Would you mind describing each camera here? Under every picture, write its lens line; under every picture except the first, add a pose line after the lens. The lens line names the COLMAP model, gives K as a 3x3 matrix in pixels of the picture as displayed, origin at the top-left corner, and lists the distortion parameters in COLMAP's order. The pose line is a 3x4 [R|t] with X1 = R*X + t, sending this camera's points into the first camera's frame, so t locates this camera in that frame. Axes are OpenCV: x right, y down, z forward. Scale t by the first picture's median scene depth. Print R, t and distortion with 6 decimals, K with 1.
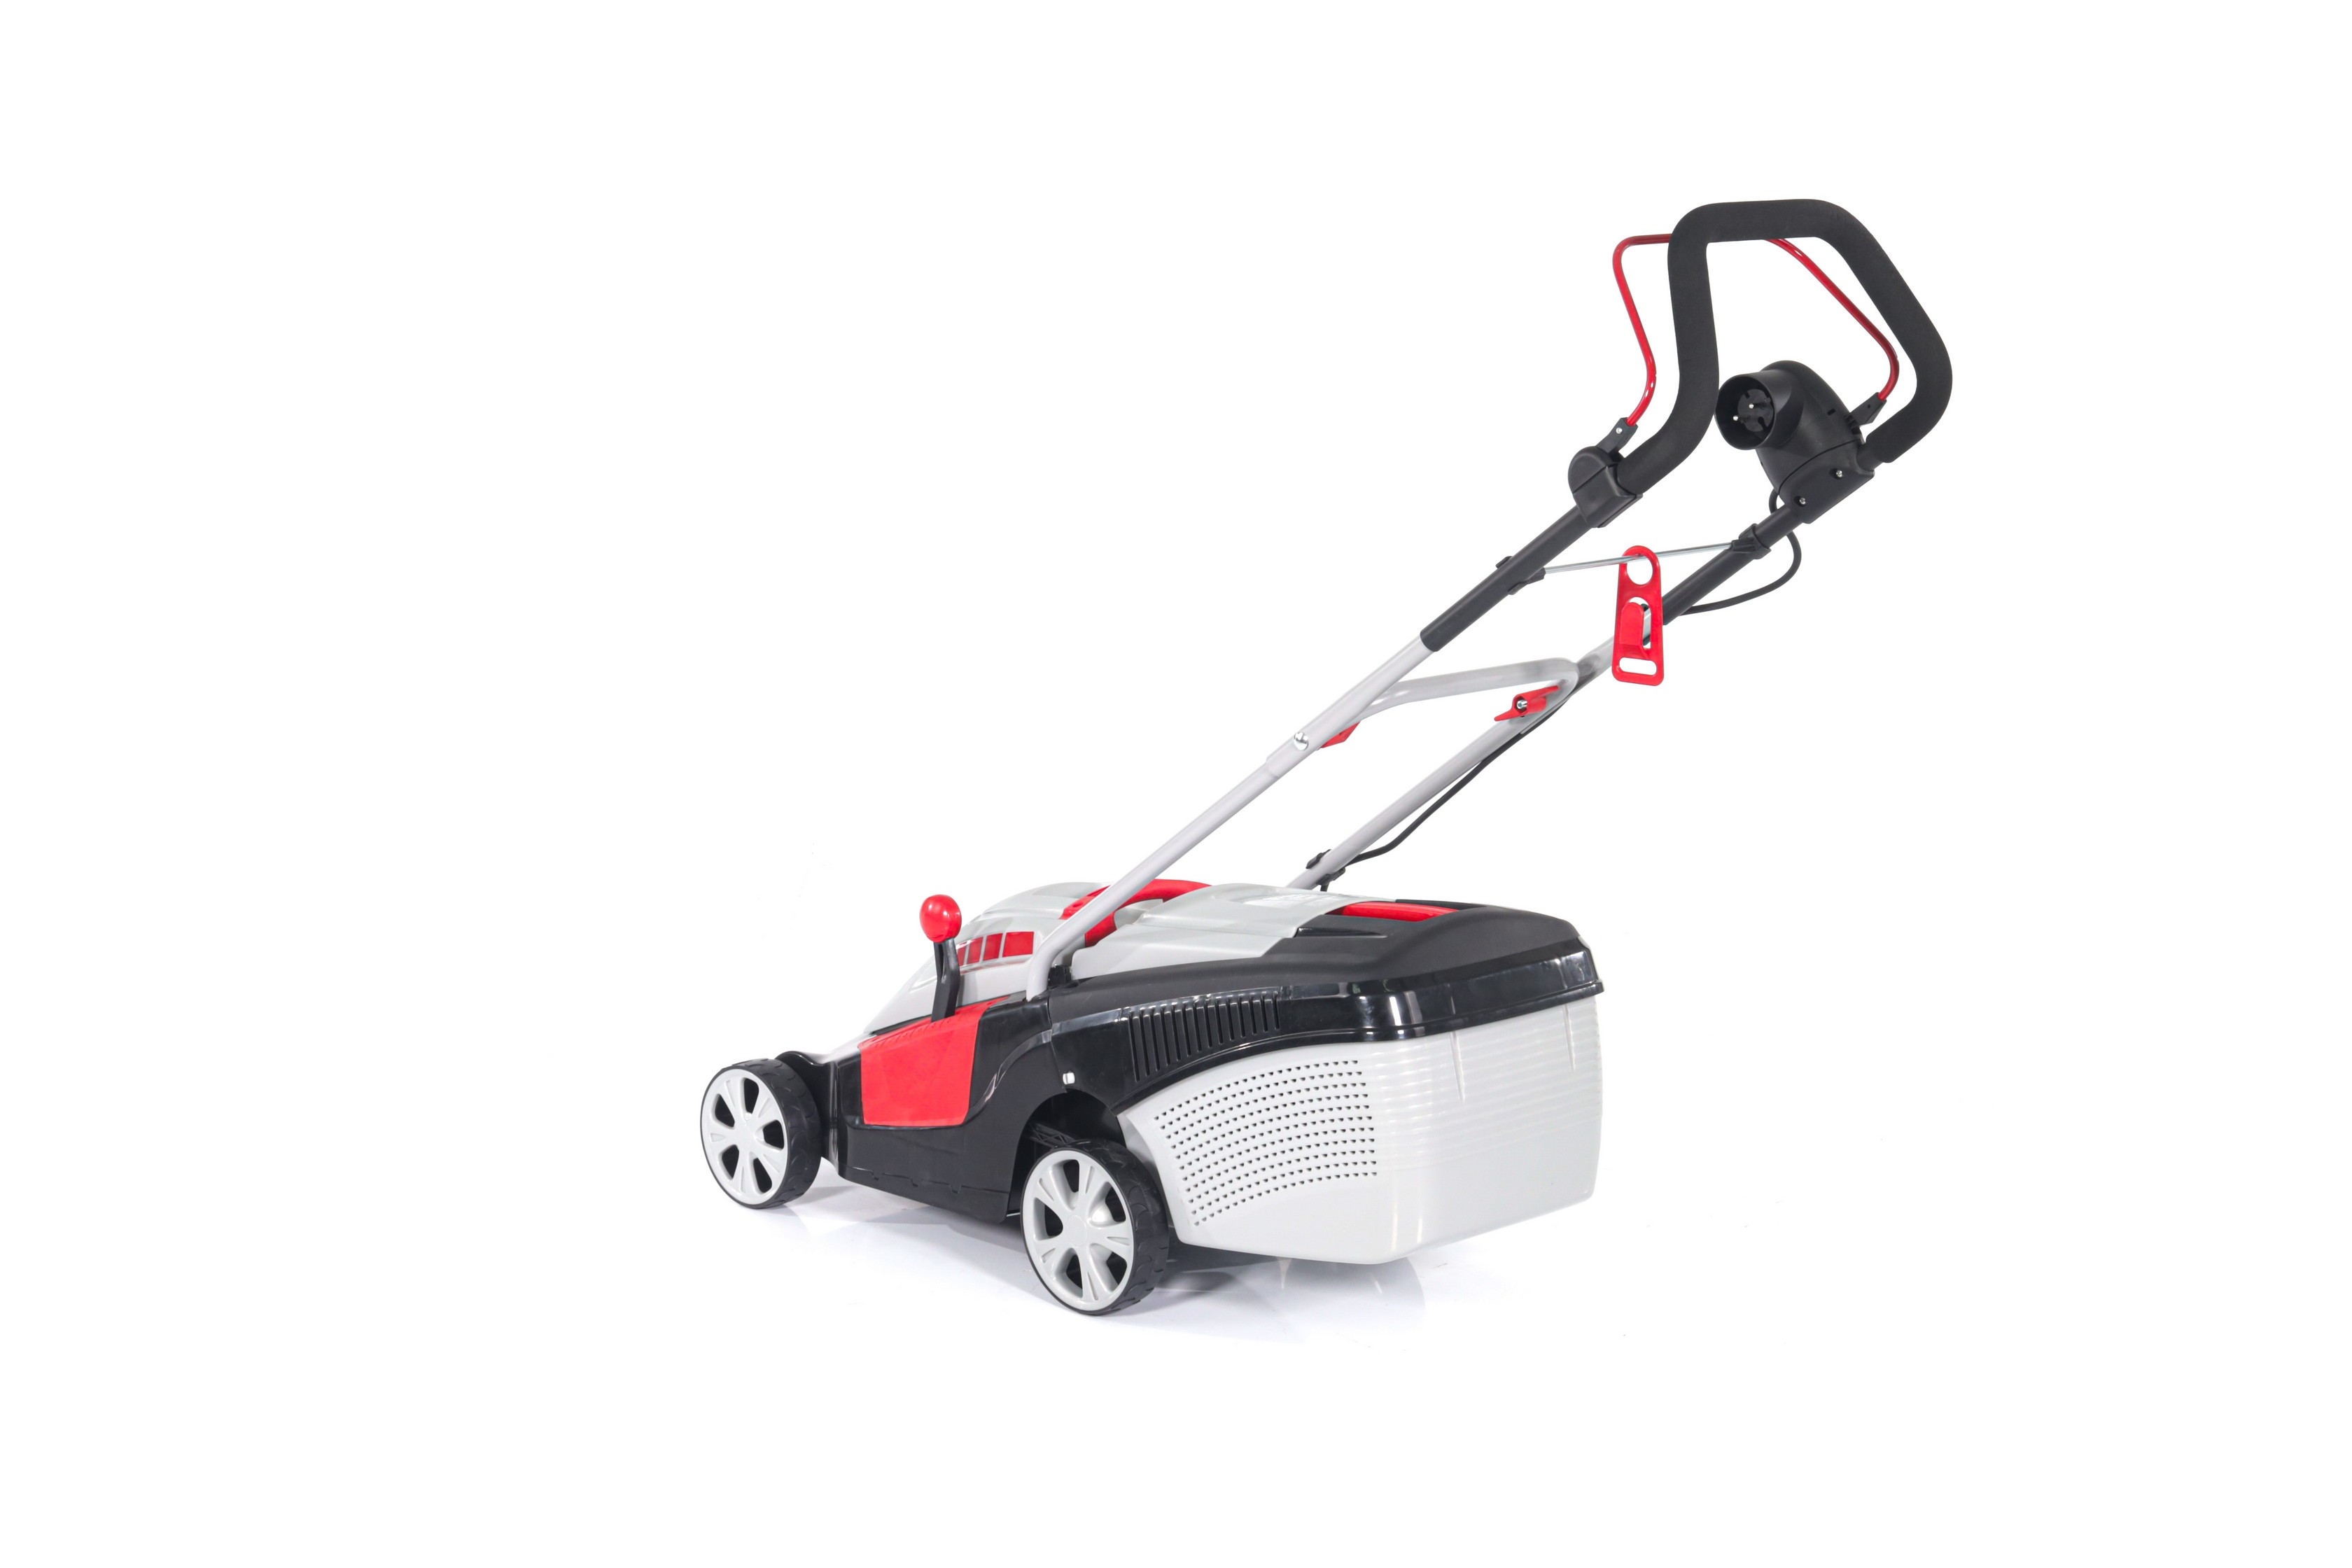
lens RADIAL K [[3913.7, 0, 1176.0], [0, 3913.7, 784.0], [0, 0, 1]] dist [-0.009734, -0.006570]
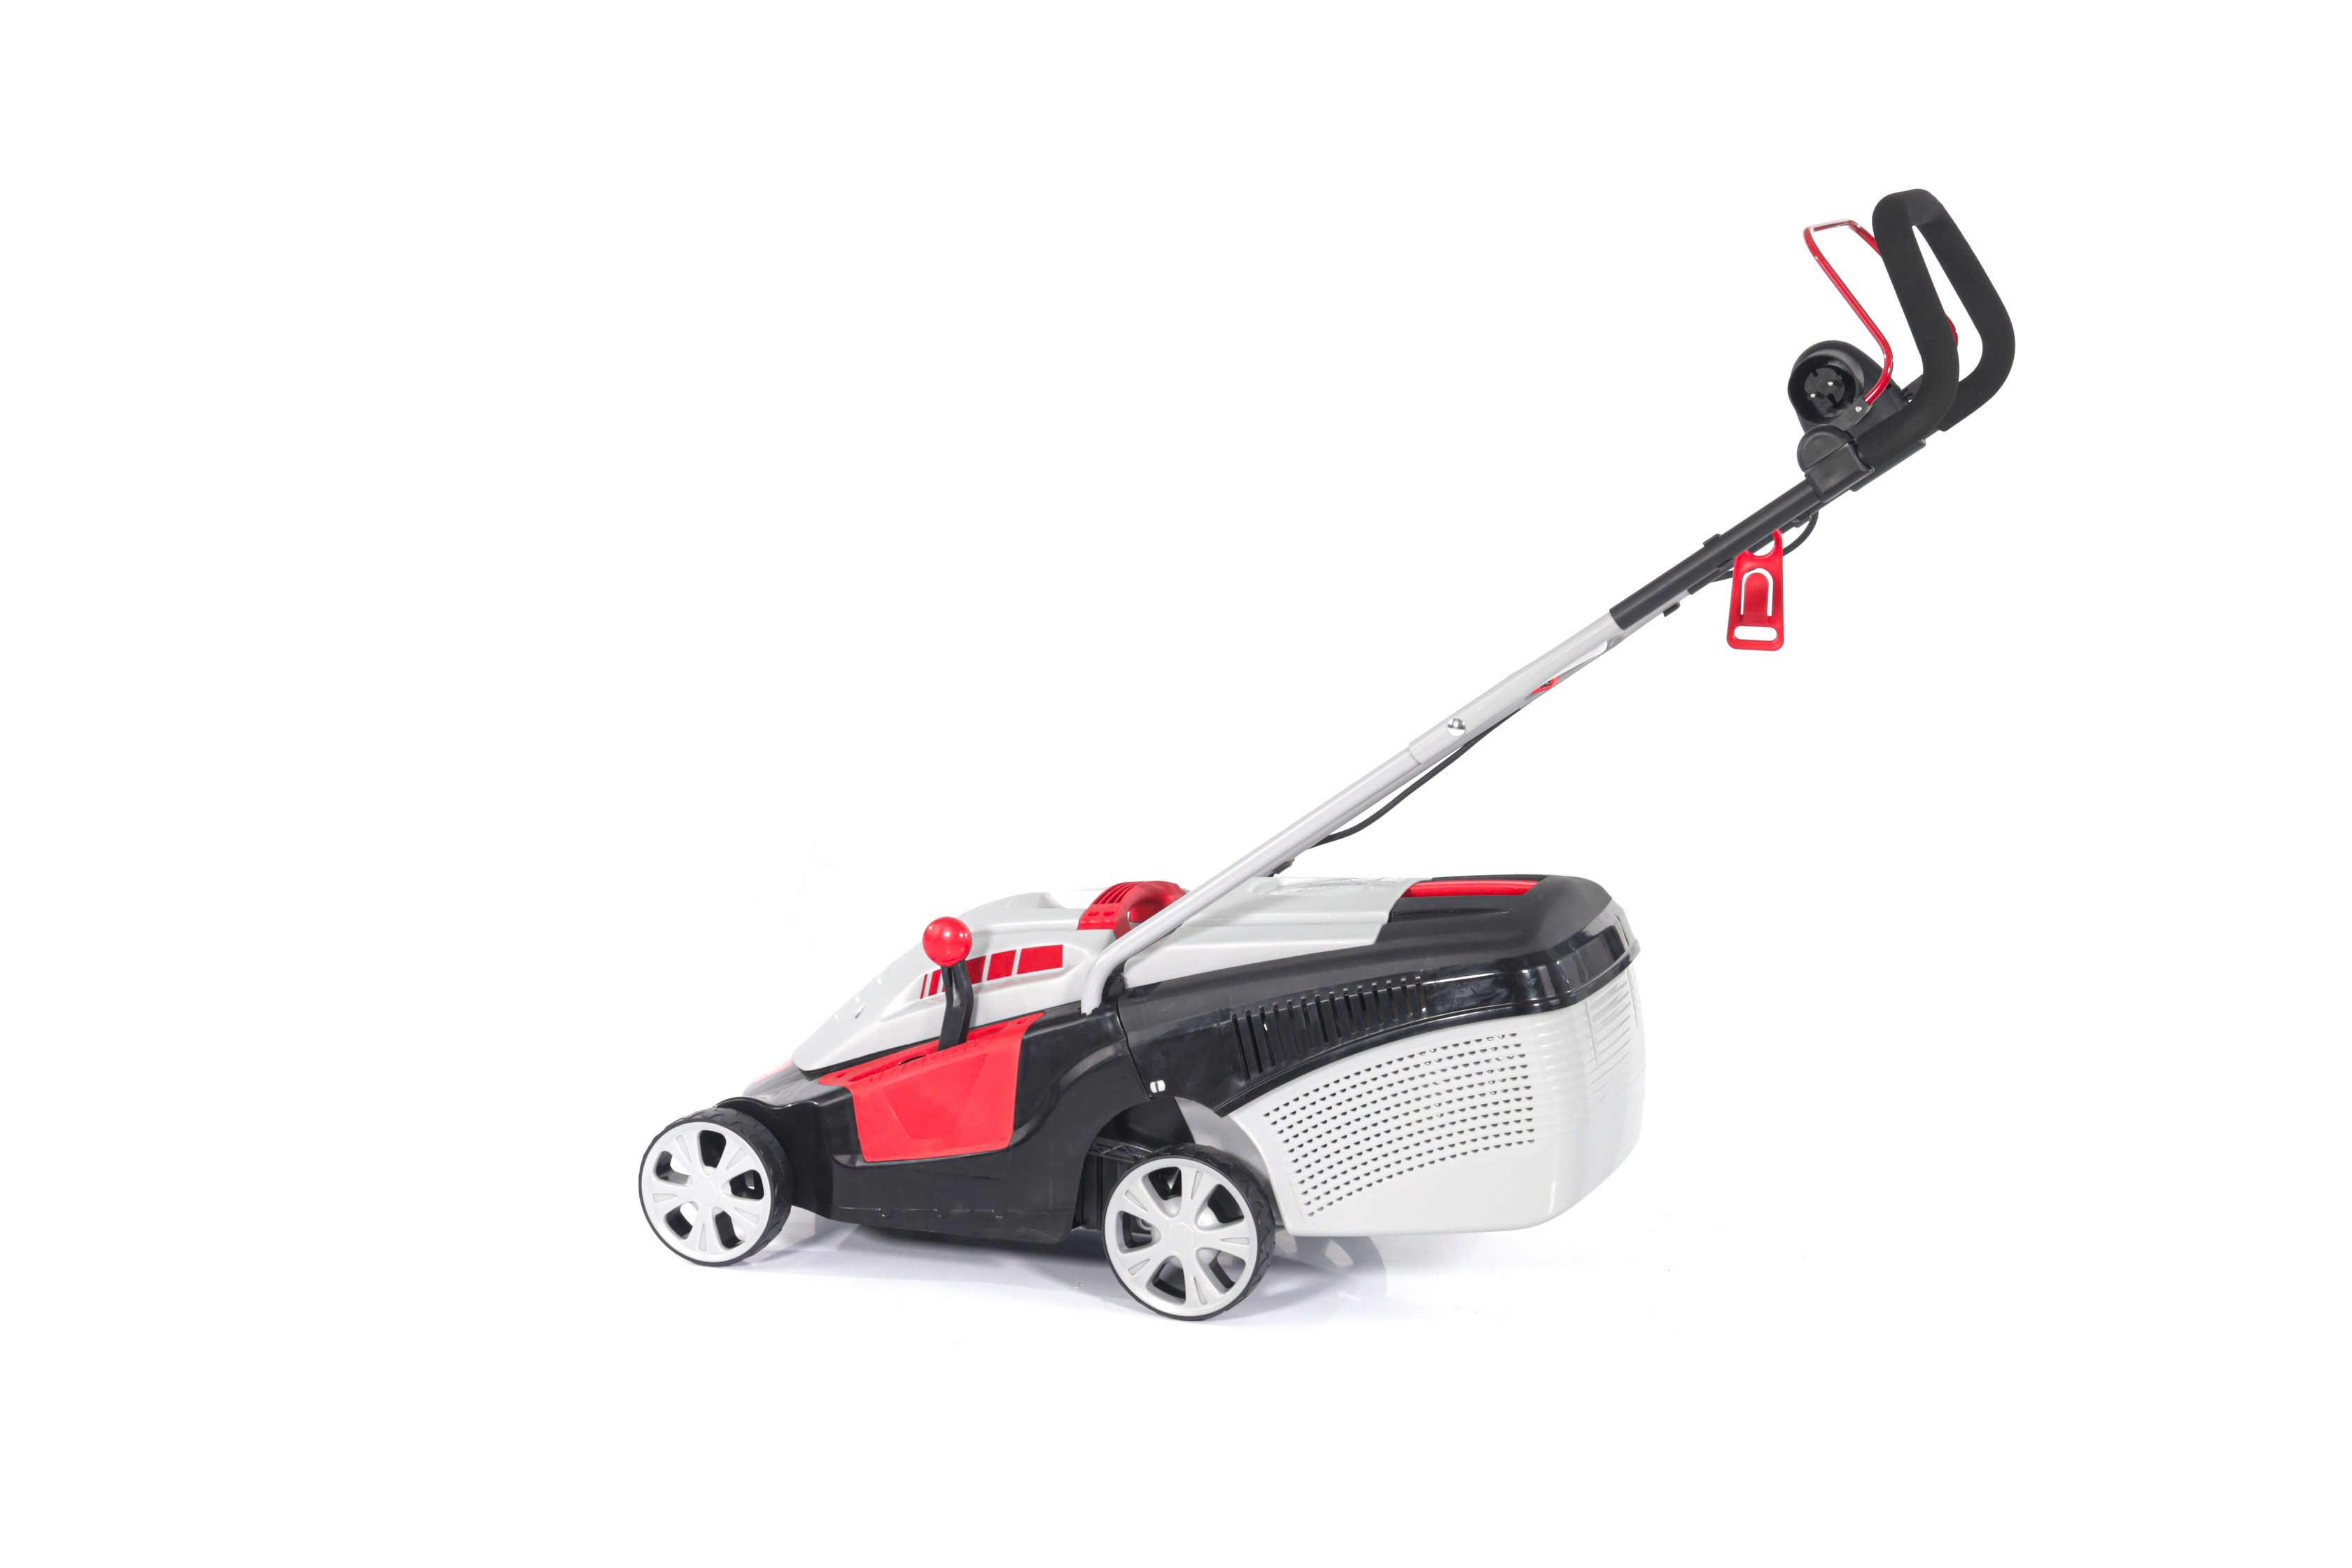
lens RADIAL K [[3913.7, 0, 1176.0], [0, 3913.7, 784.0], [0, 0, 1]] dist [-0.009734, -0.006570]
pose [[0.904938, -0.075486, 0.418795, -0.430362], [0.075107, 0.997023, 0.017417, -0.017999], [-0.418863, 0.015693, 0.907914, 0.096389]]
